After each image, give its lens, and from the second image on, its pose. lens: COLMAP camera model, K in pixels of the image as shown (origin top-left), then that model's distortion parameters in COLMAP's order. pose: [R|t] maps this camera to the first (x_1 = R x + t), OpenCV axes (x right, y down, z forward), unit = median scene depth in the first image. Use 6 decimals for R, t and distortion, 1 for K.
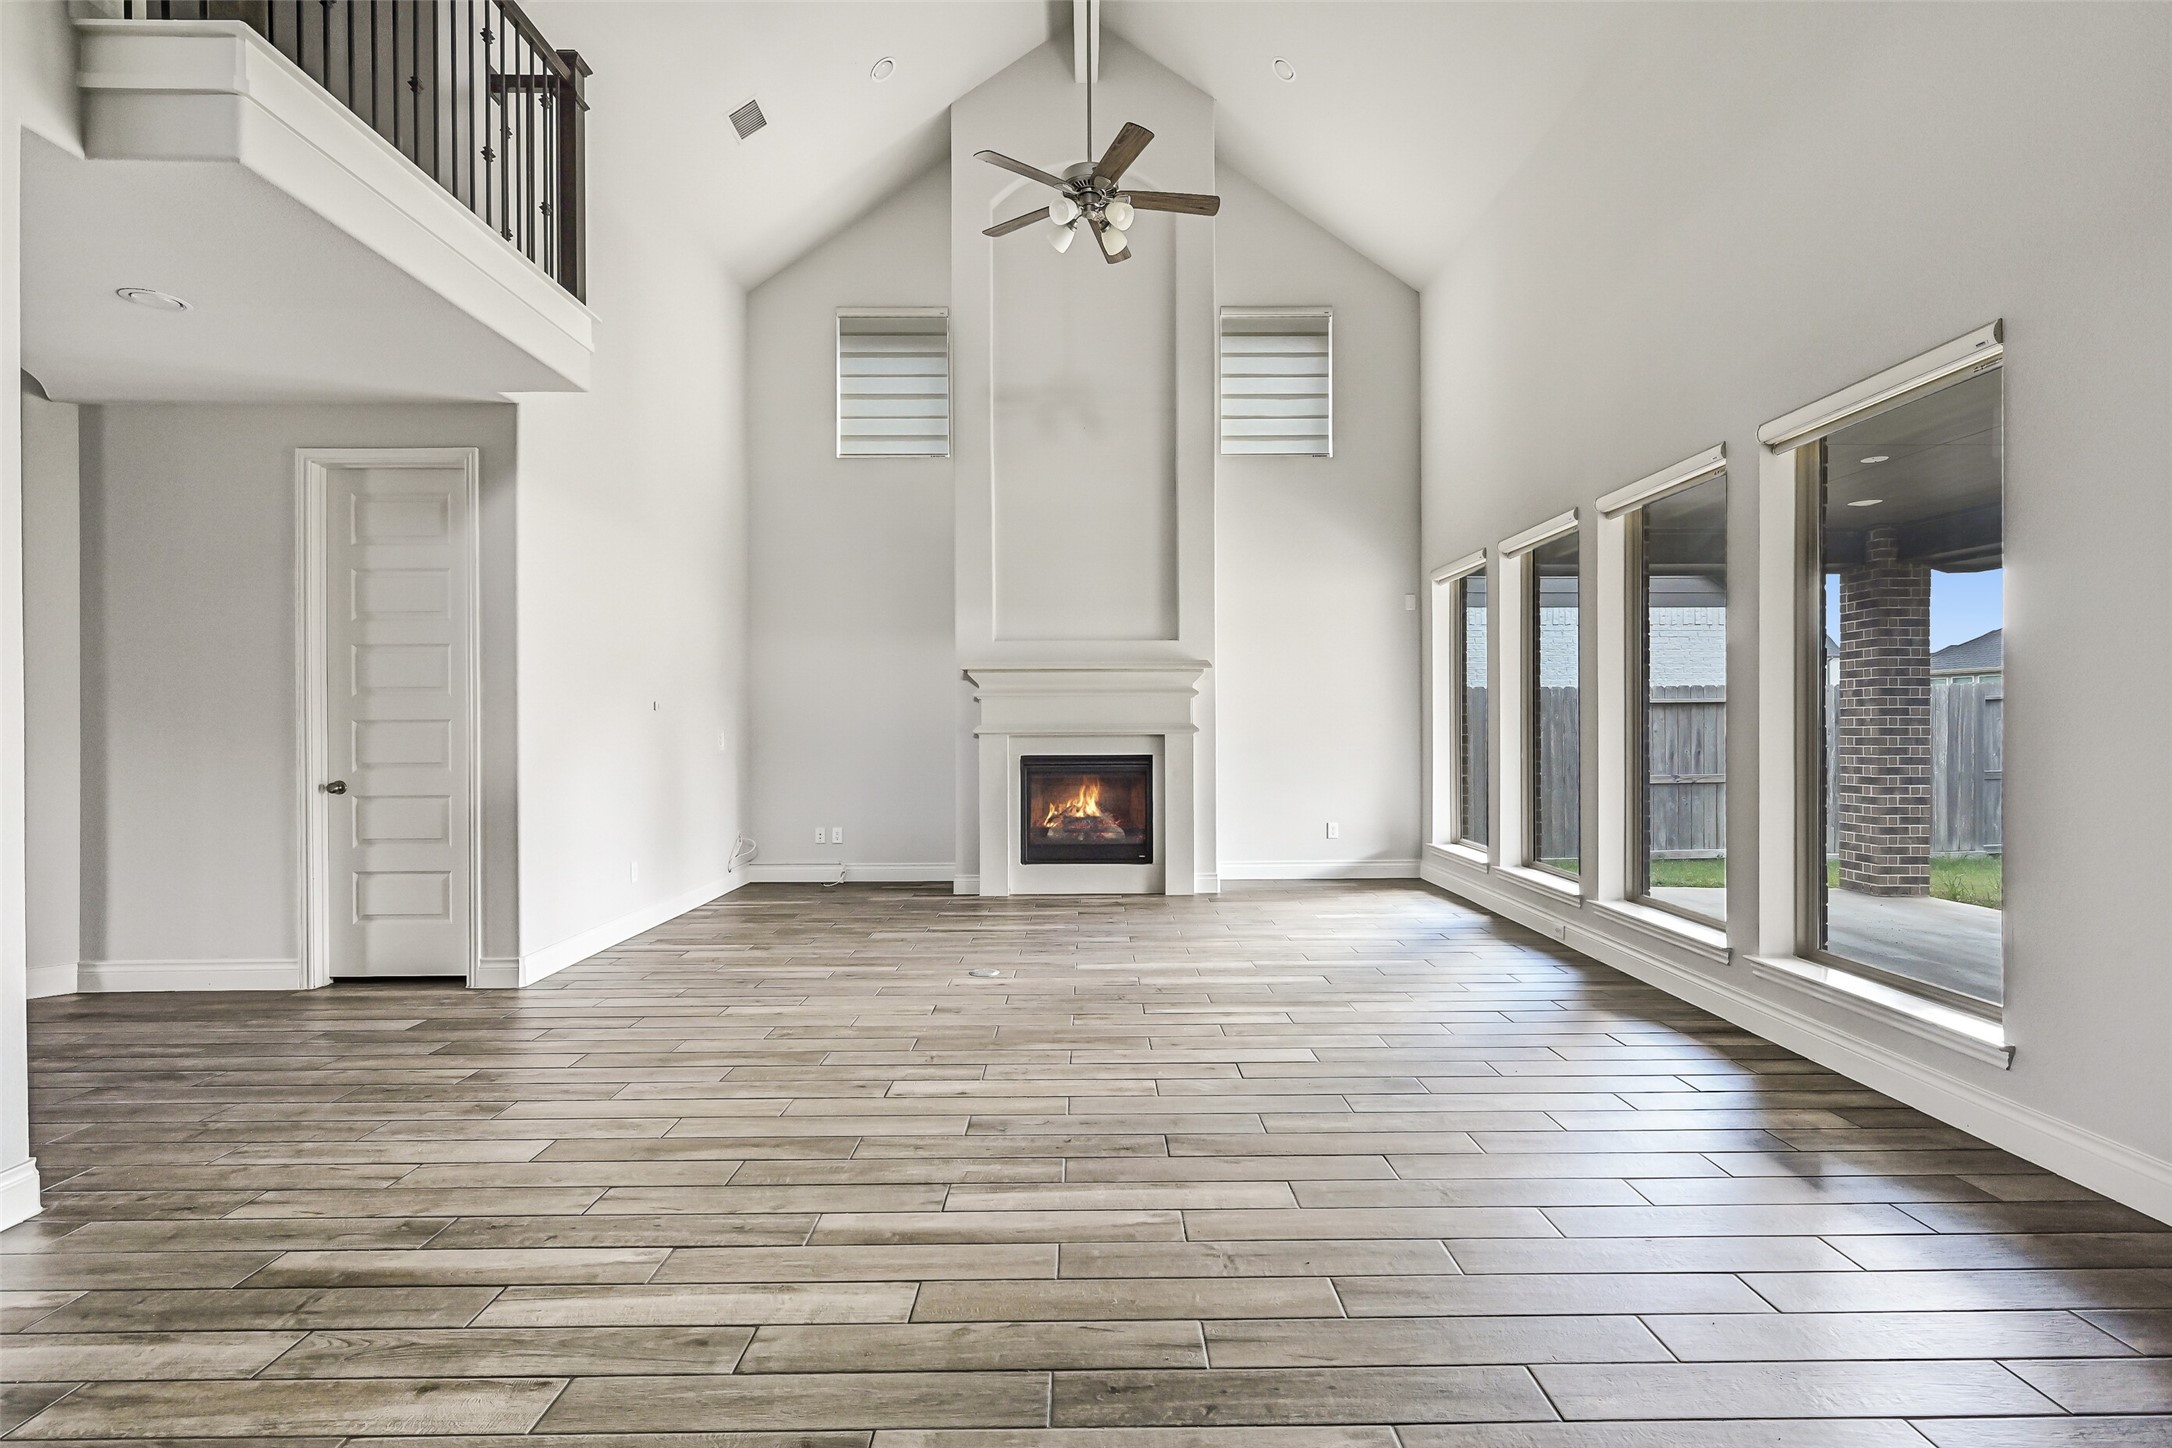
lens RADIAL K [[985.0, 0, 1091.8], [0, 985.0, 726.3], [0, 0, 1]] dist [0.004079, -0.001453]
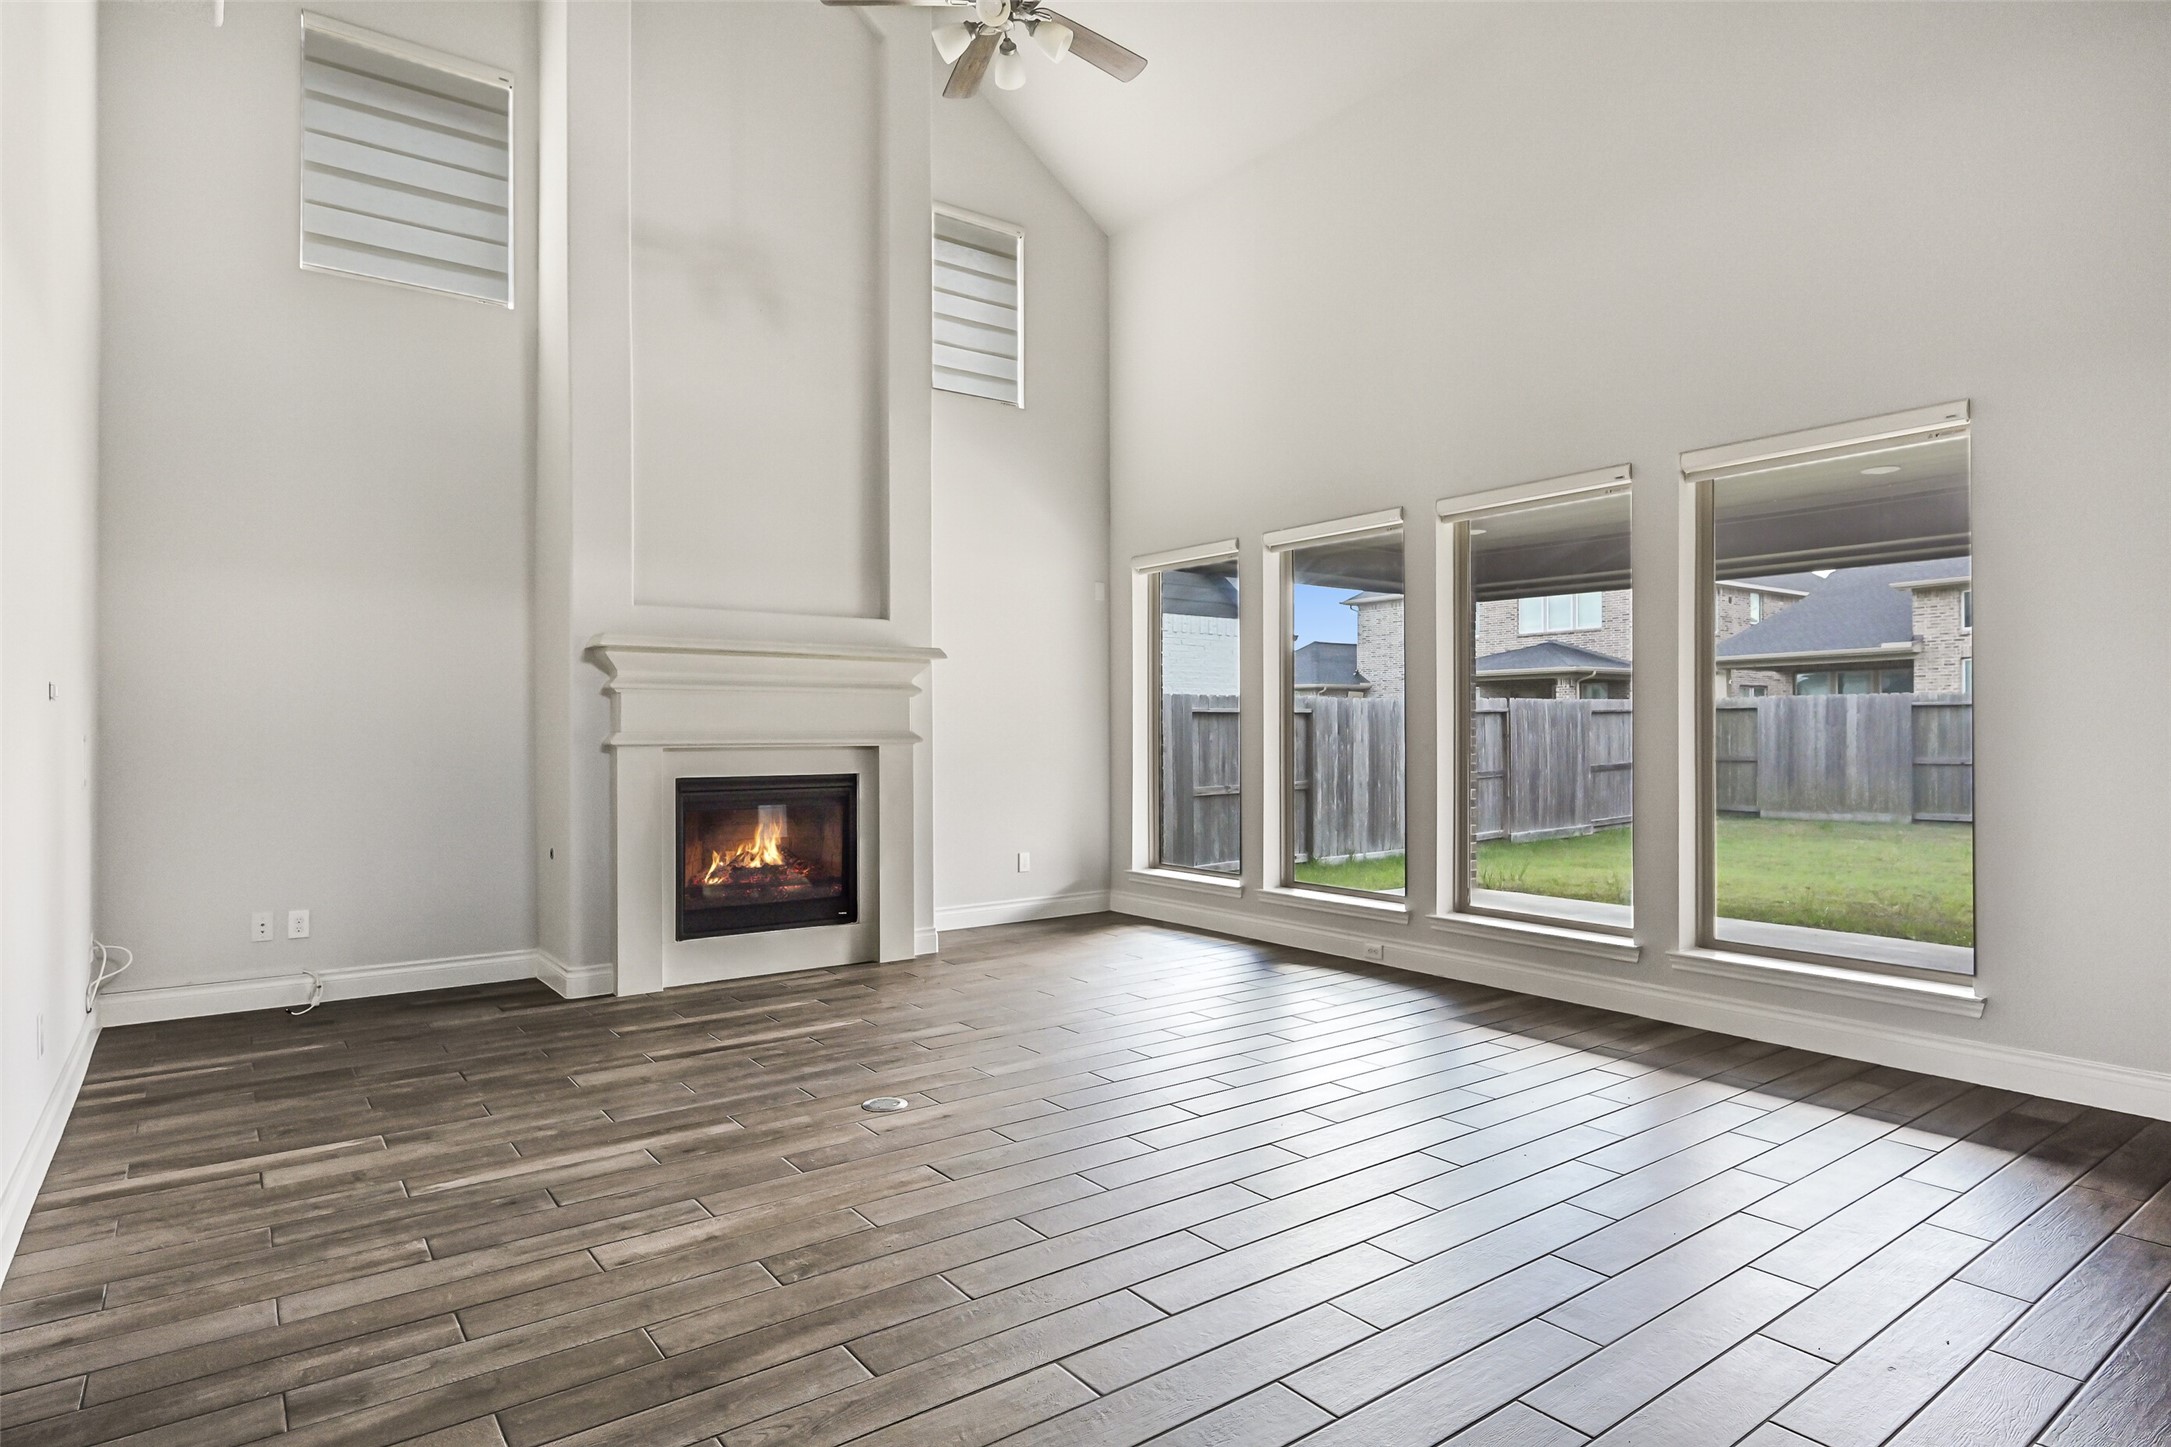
lens RADIAL K [[1178.1, 0, 1084.8], [0, 1178.1, 726.4], [0, 0, 1]] dist [0.001936, 0.000747]
pose [[0.813000, 0.004698, 0.582245, -0.309850], [0.002122, 0.999937, -0.011033, 0.003837], [-0.582260, 0.010205, 0.812938, 0.186671]]
